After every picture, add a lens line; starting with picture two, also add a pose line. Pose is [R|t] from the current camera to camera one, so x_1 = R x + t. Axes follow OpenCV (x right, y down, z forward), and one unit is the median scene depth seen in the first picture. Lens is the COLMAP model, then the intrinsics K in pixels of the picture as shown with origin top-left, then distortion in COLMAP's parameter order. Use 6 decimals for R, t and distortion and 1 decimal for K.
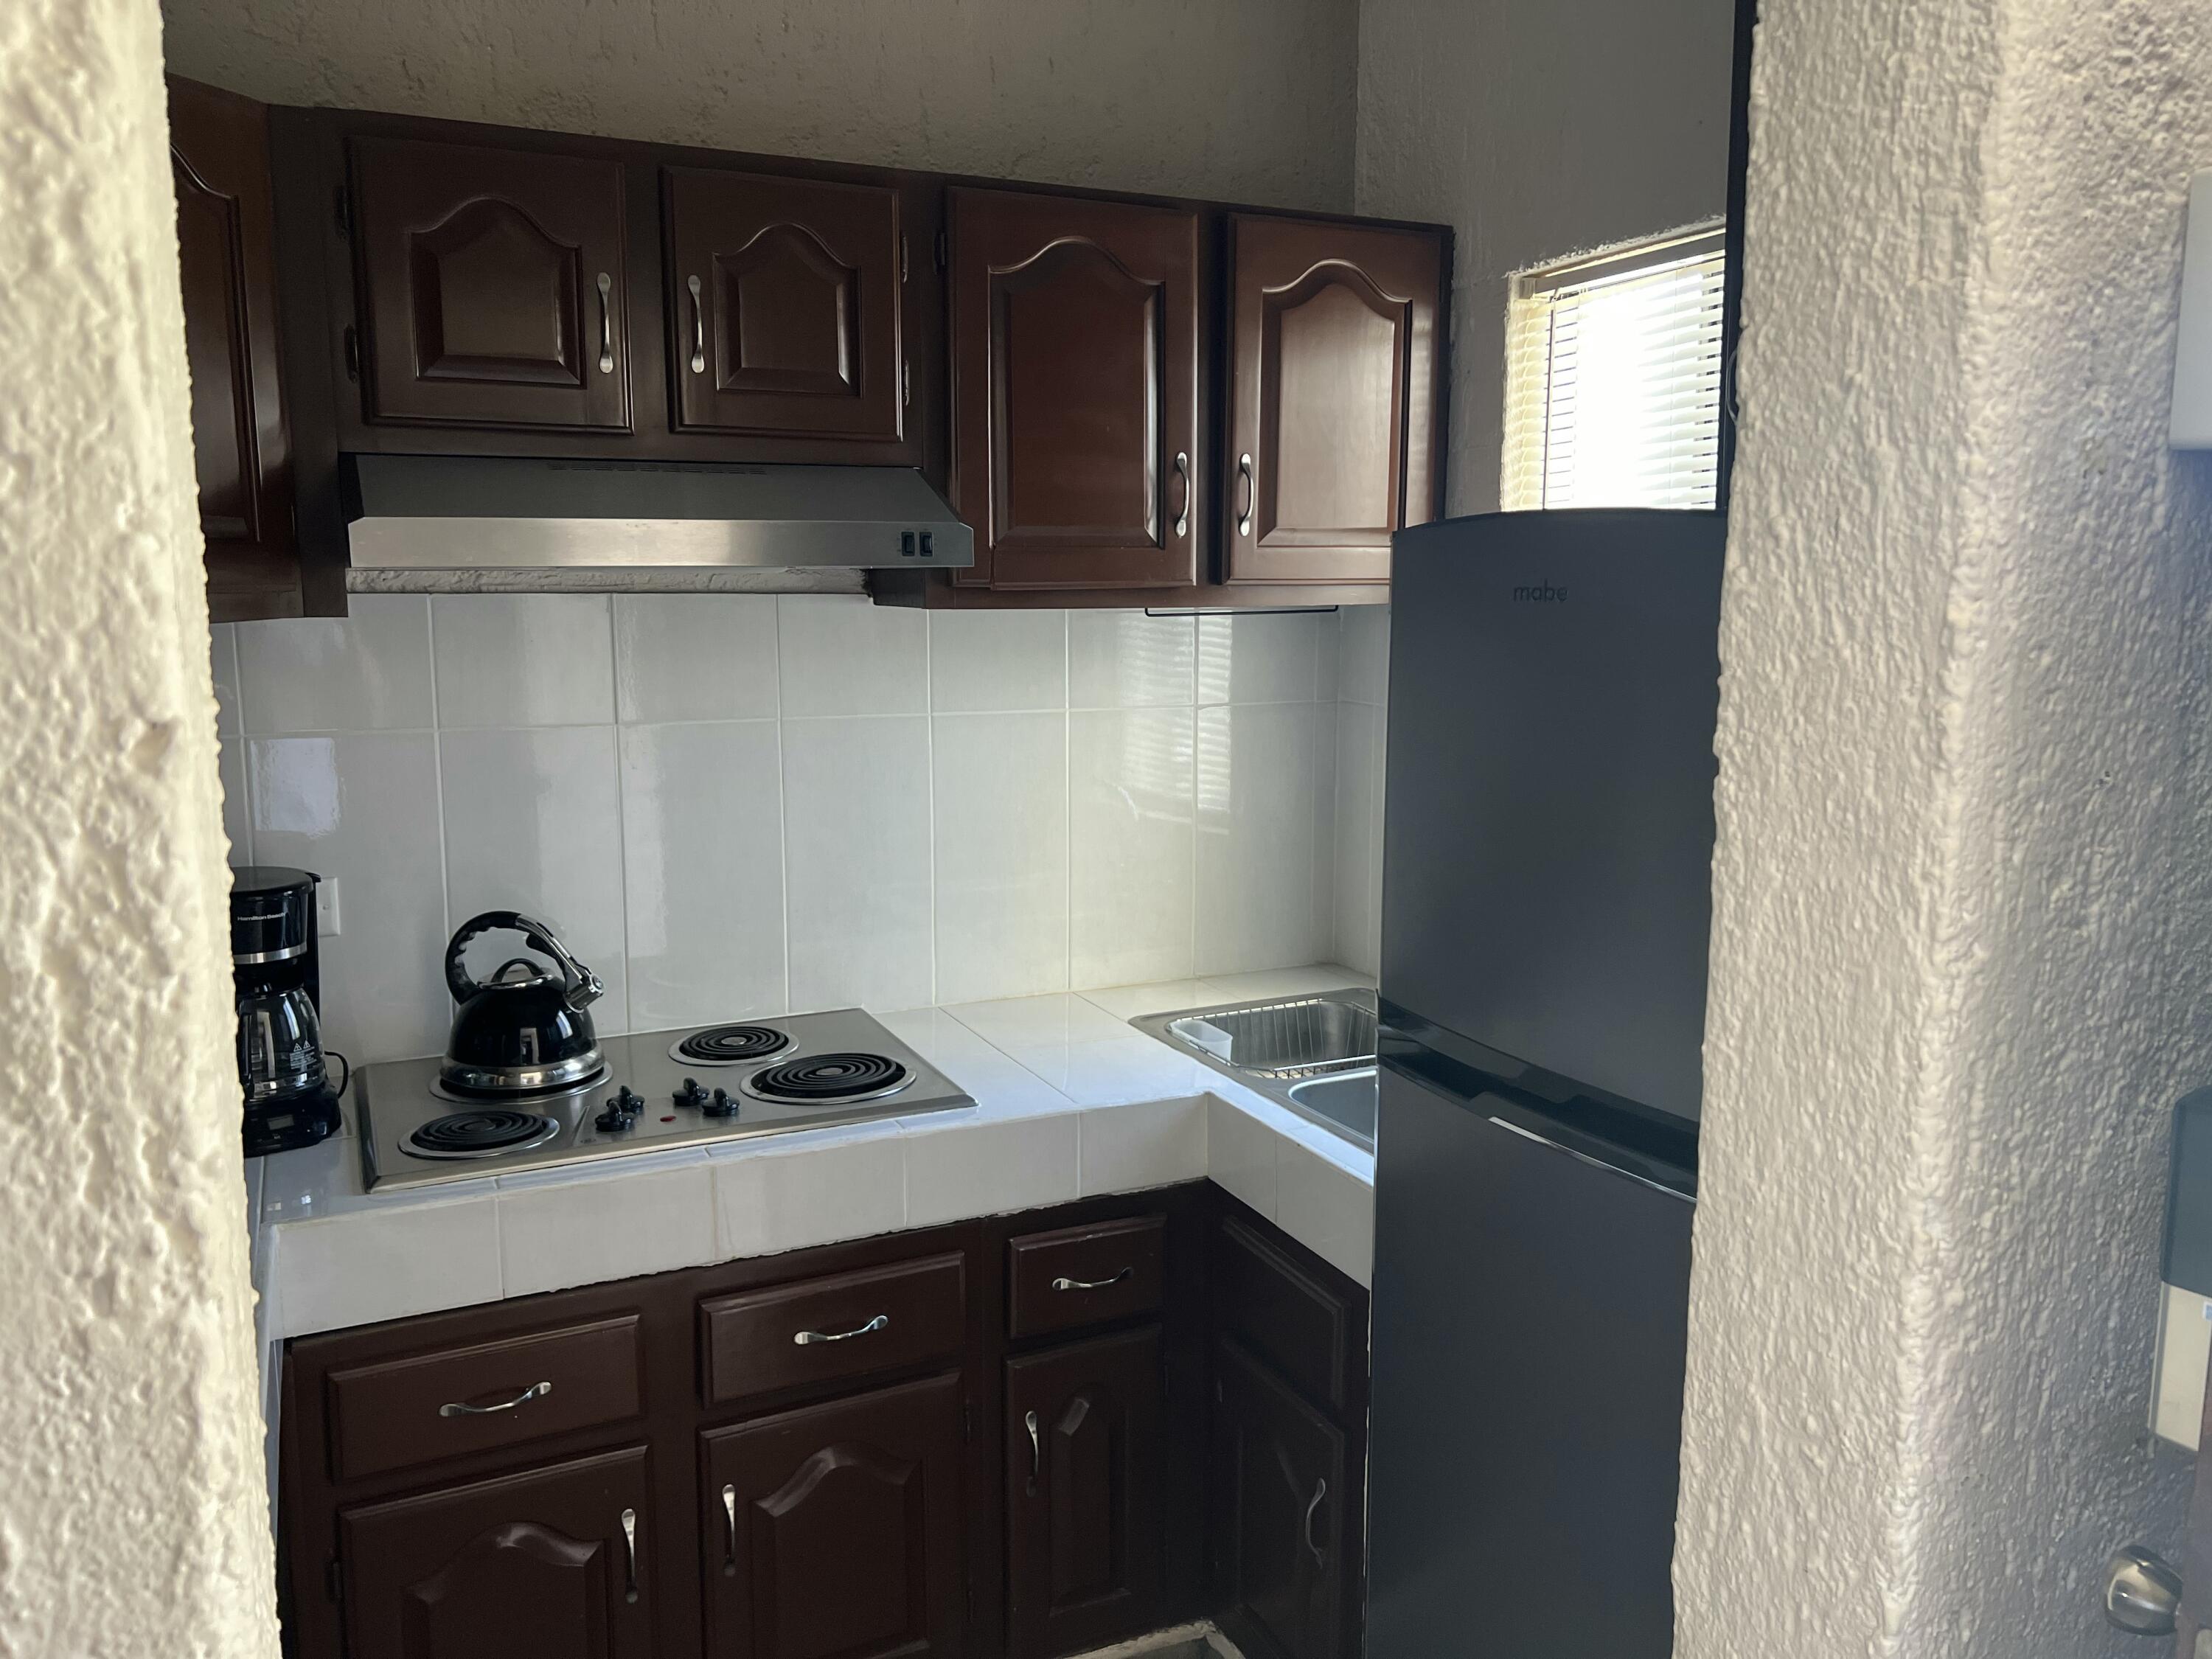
lens RADIAL K [[1661.0, 0, 1150.9], [0, 1661.0, 832.2], [0, 0, 1]] dist [0.047341, -0.051897]
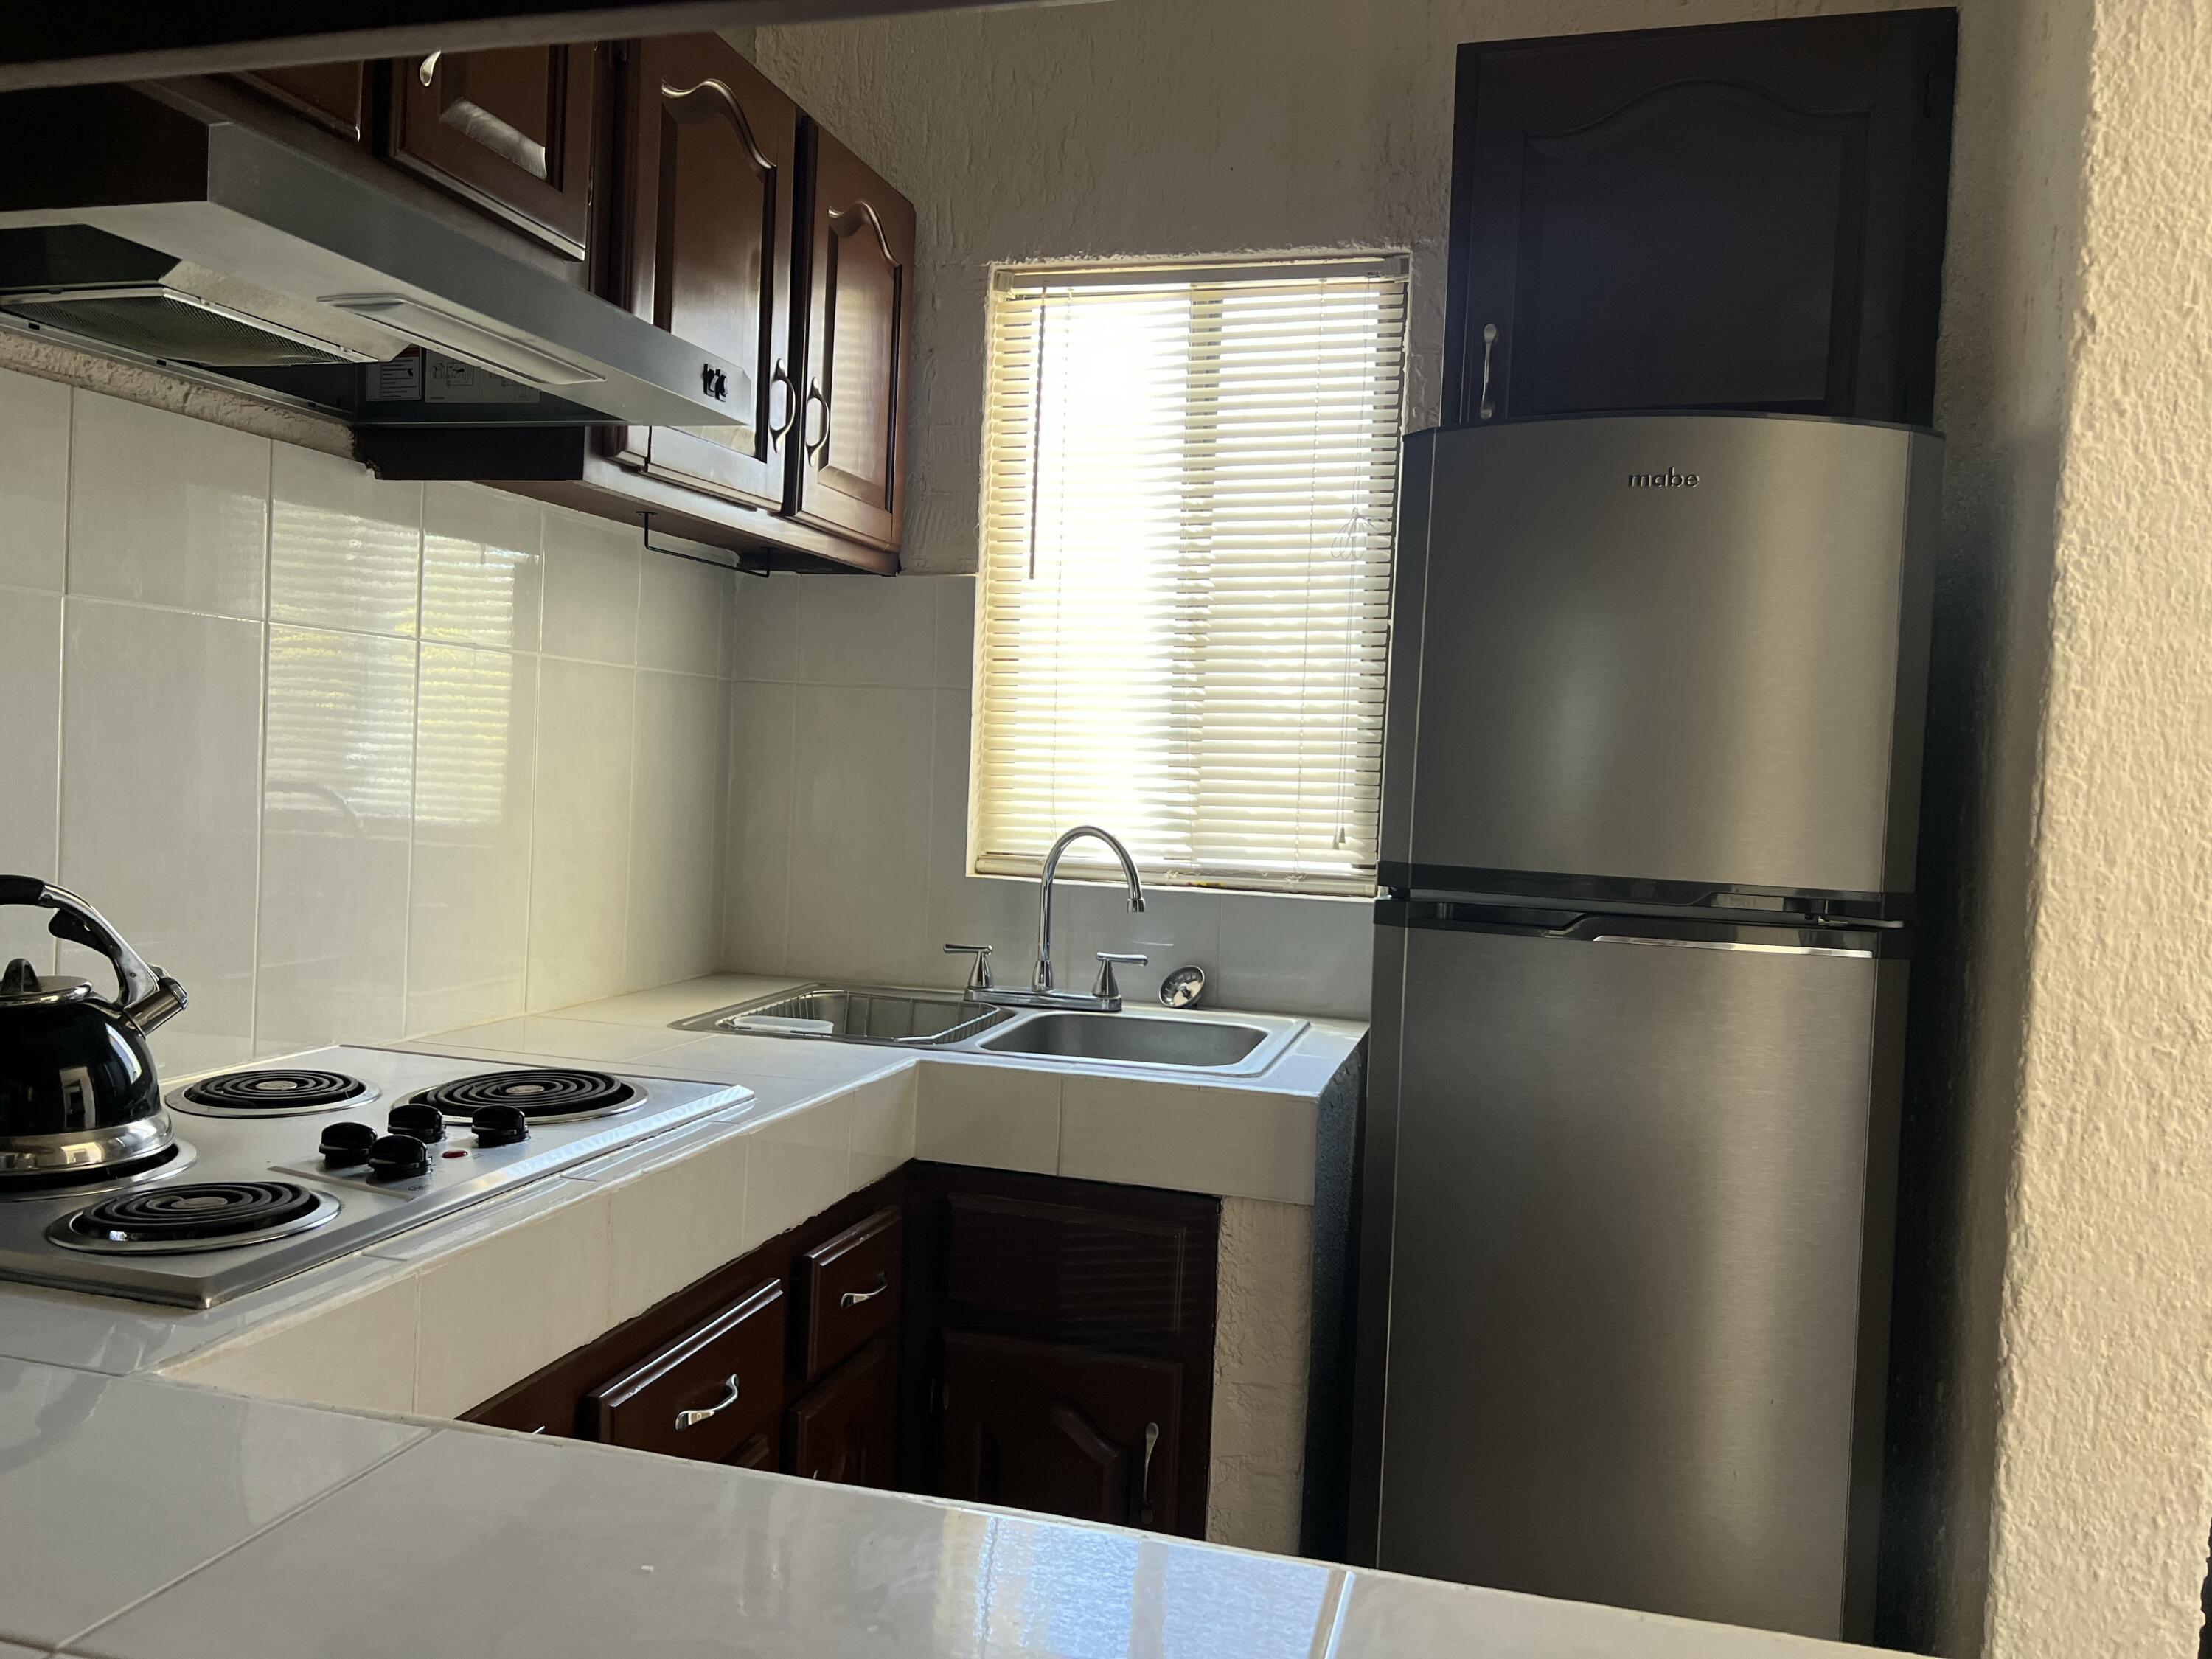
lens RADIAL K [[1661.0, 0, 1104.3], [0, 1661.0, 827.1], [0, 0, 1]] dist [0.047341, -0.051897]
pose [[0.660776, -0.001330, 0.750582, -1.300169], [0.069721, 0.995784, -0.059614, 0.208189], [-0.747338, 0.091723, 0.658083, 0.730020]]
